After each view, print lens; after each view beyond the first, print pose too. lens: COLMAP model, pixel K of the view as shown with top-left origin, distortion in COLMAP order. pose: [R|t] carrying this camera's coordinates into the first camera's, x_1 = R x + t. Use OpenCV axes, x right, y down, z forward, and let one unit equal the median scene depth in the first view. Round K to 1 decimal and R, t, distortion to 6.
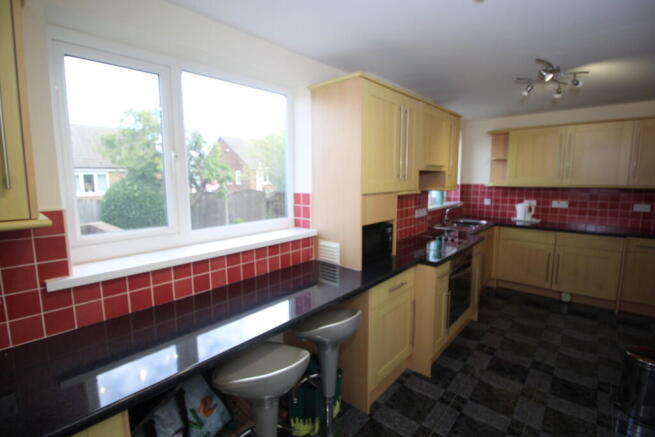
lens RADIAL K [[308.5, 0, 321.7], [0, 308.5, 215.2], [0, 0, 1]] dist [0.000454, -0.013815]
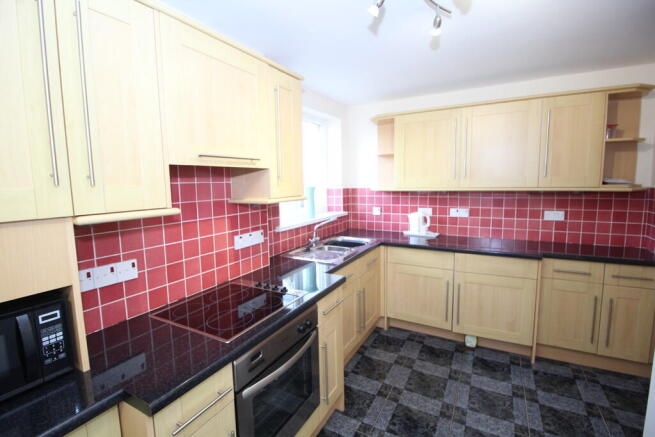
lens RADIAL K [[306.0, 0, 328.6], [0, 306.0, 211.2], [0, 0, 1]] dist [0.001530, 0.000161]
pose [[0.974892, -0.033986, 0.220071, 0.280501], [0.038603, 0.999115, -0.016714, -0.038027], [-0.219308, 0.024790, 0.975341, 0.314857]]
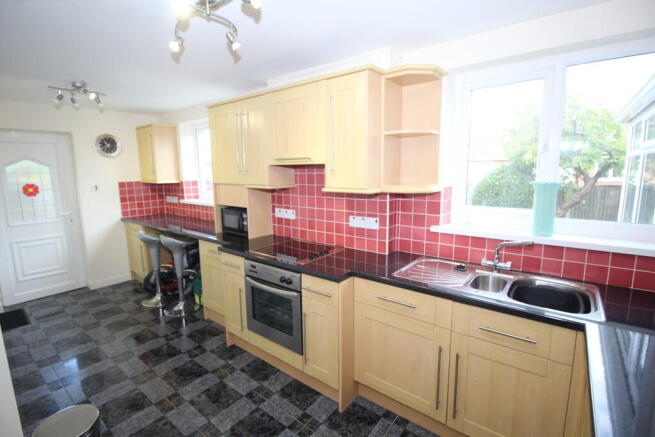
lens RADIAL K [[308.5, 0, 321.7], [0, 308.5, 215.2], [0, 0, 1]] dist [0.000454, -0.013815]
pose [[0.051158, 0.149883, -0.987379, 0.823226], [-0.110762, 0.983426, 0.143544, -0.093162], [0.992529, 0.102020, 0.066911, 0.700919]]
